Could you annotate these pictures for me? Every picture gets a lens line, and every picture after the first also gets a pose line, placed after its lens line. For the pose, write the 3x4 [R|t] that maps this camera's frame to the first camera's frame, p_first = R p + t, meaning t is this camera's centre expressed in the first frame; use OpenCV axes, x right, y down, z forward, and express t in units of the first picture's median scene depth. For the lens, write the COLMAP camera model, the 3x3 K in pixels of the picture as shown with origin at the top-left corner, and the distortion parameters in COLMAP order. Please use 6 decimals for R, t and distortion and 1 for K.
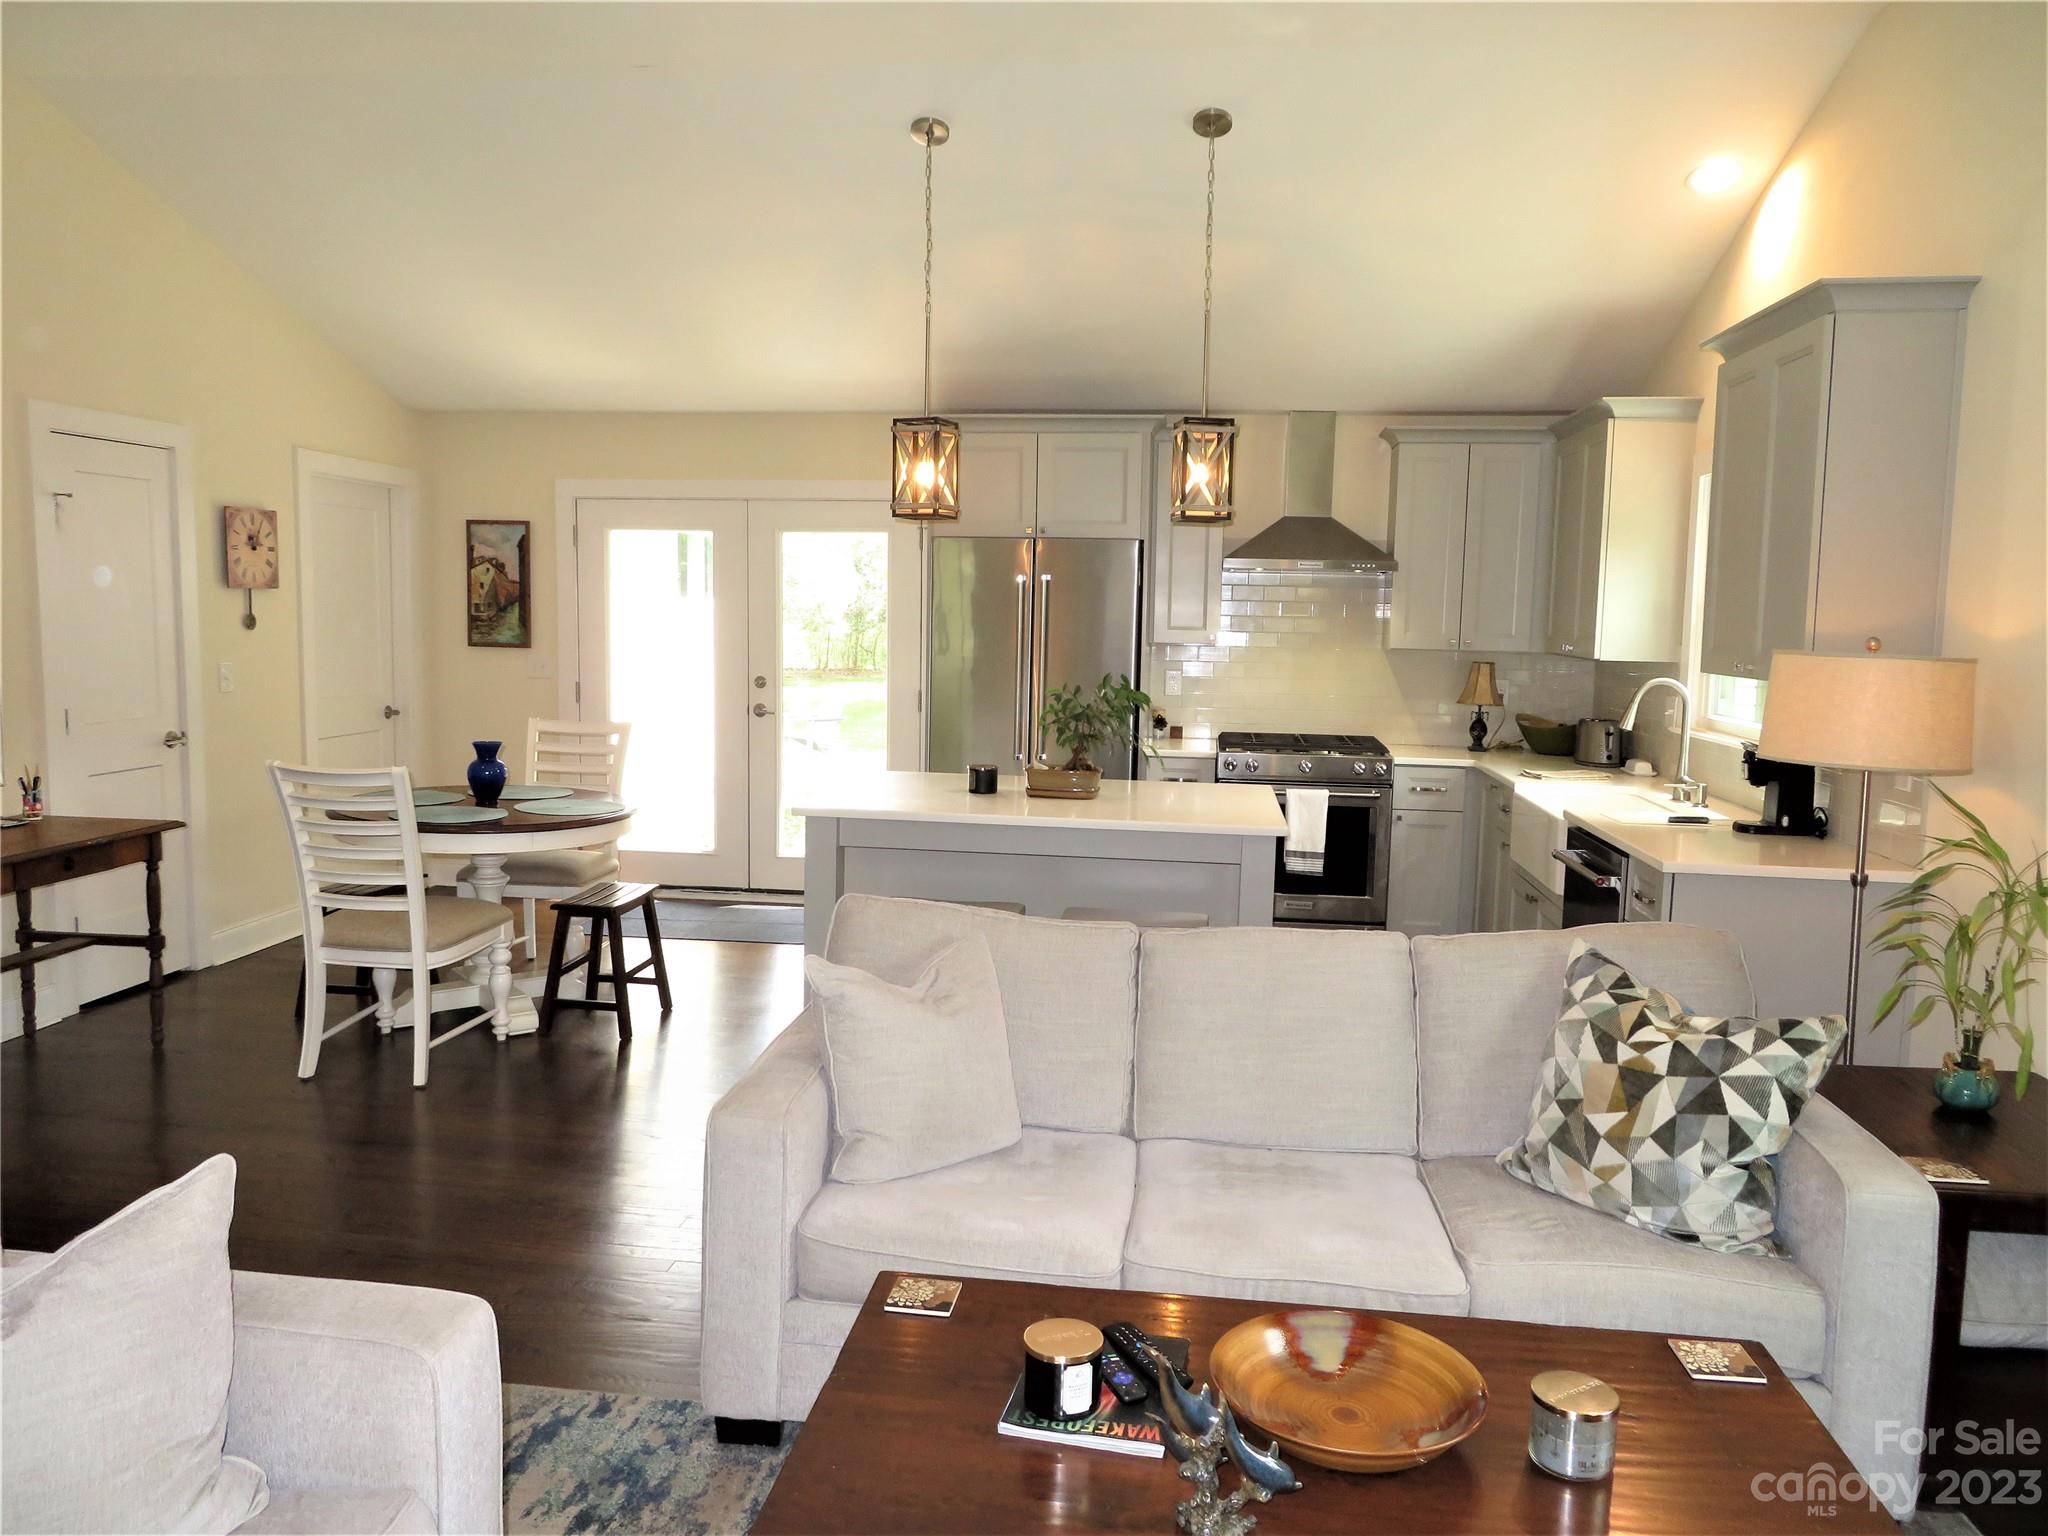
lens RADIAL K [[1535.0, 0, 989.9], [0, 1535.0, 766.7], [0, 0, 1]] dist [-0.007141, -0.000288]
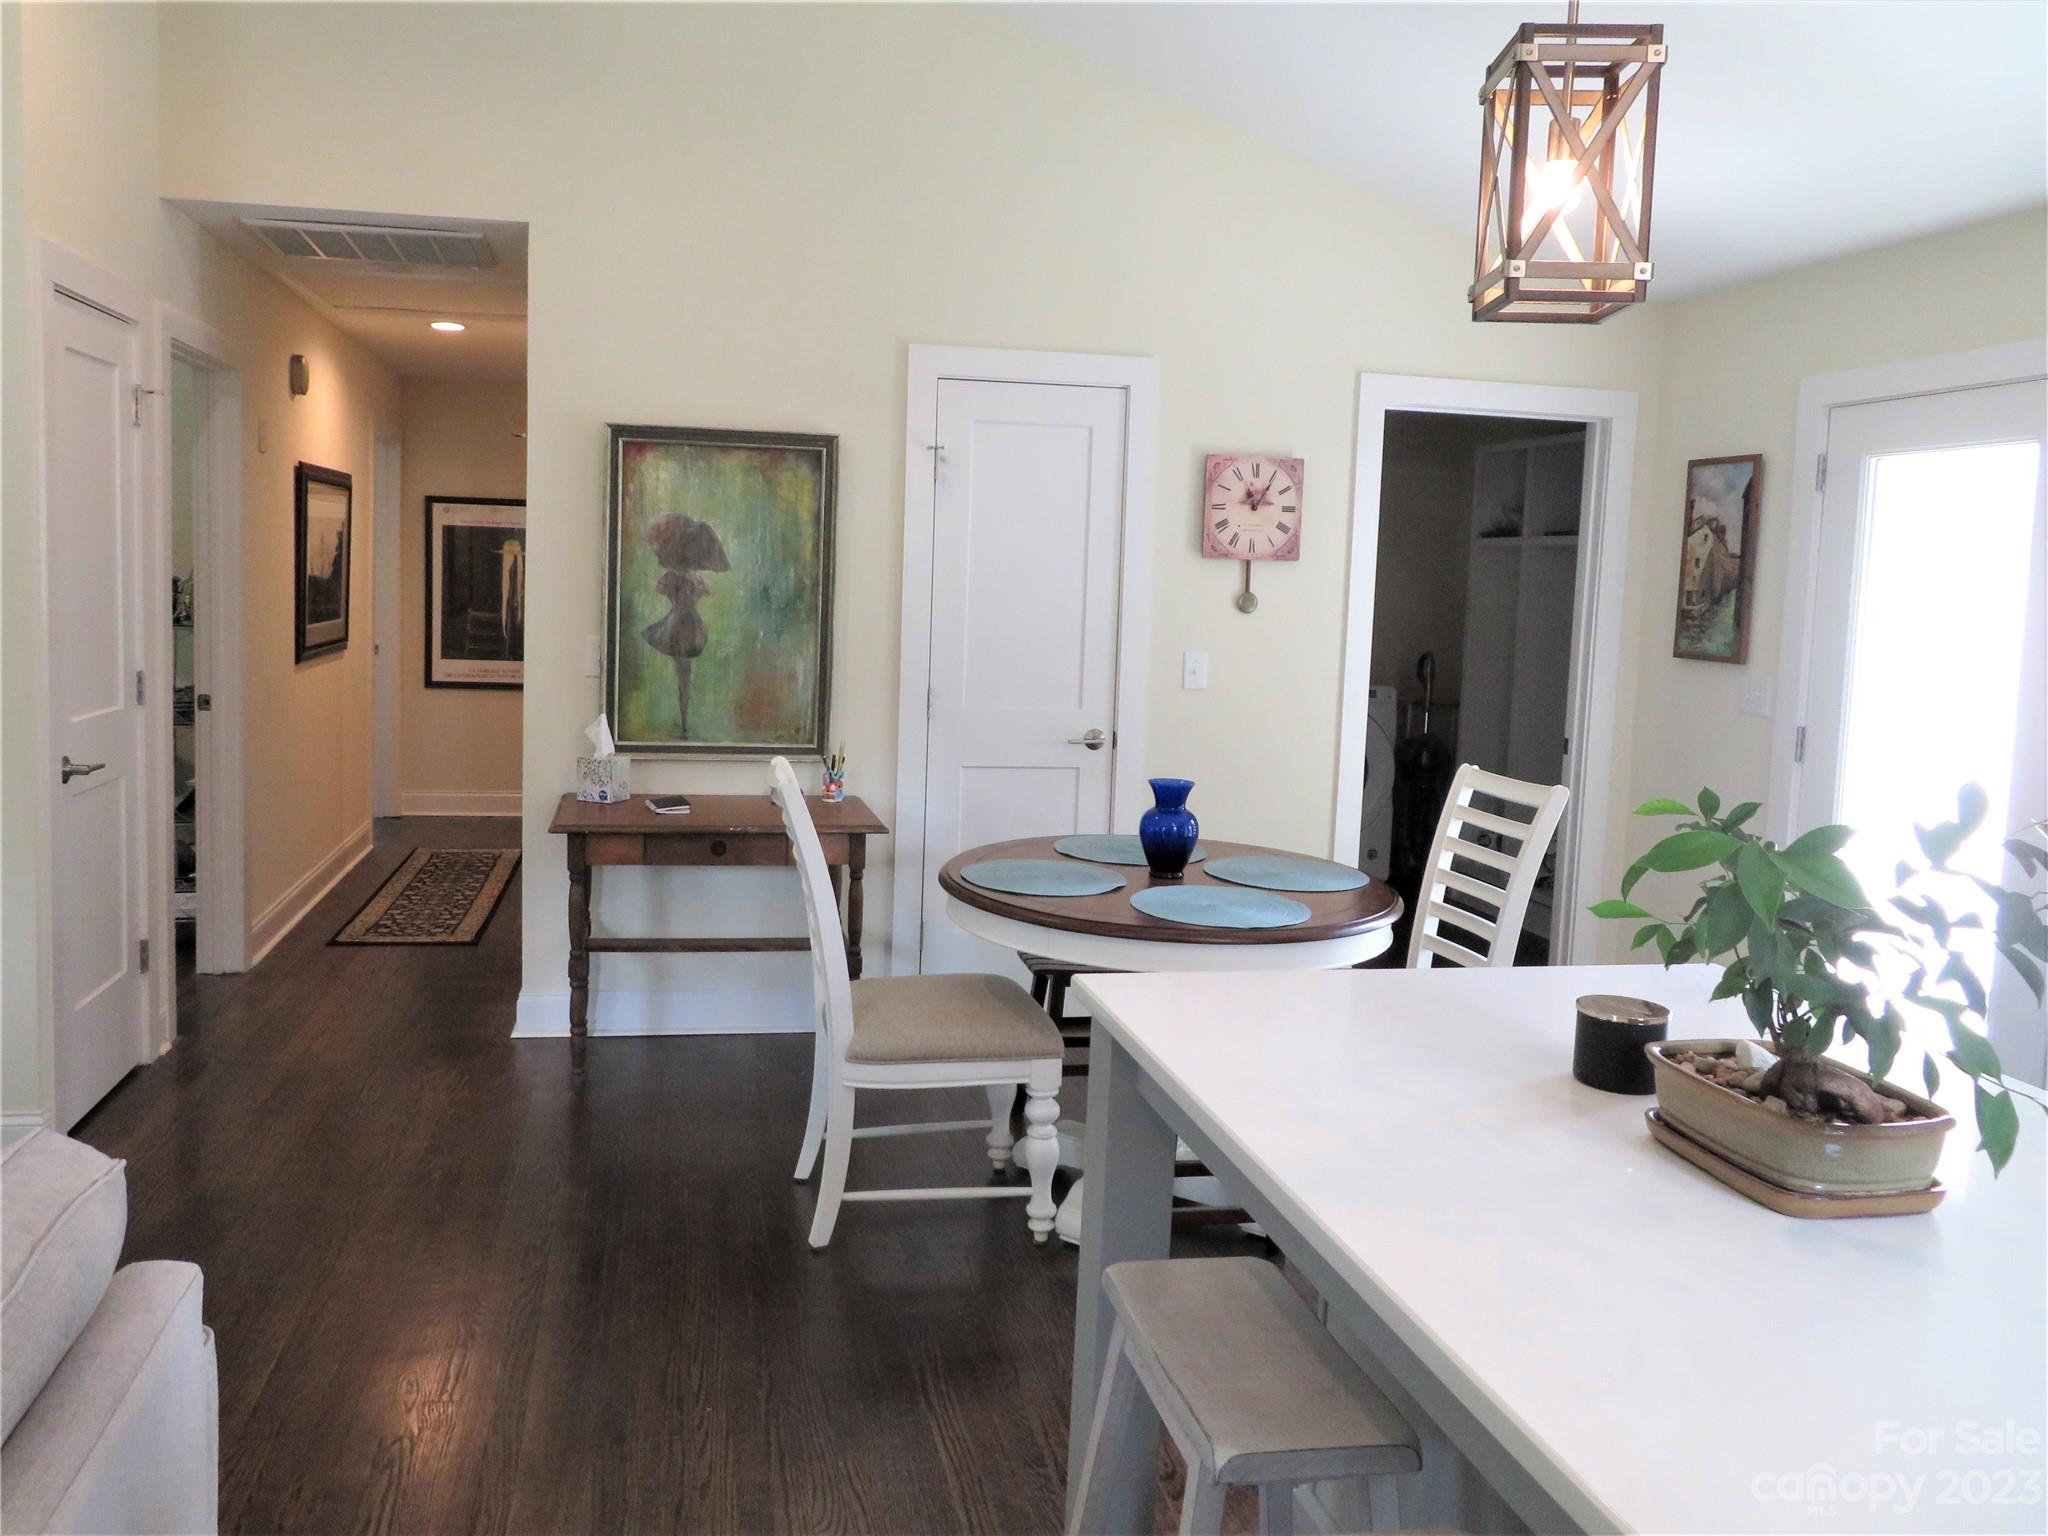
lens RADIAL K [[1535.0, 0, 989.9], [0, 1535.0, 766.7], [0, 0, 1]] dist [-0.007141, -0.000288]
pose [[0.309388, 0.109946, -0.944559, 0.220429], [-0.126318, 0.989243, 0.073772, -0.052620], [0.942509, 0.096491, 0.319948, 0.627677]]
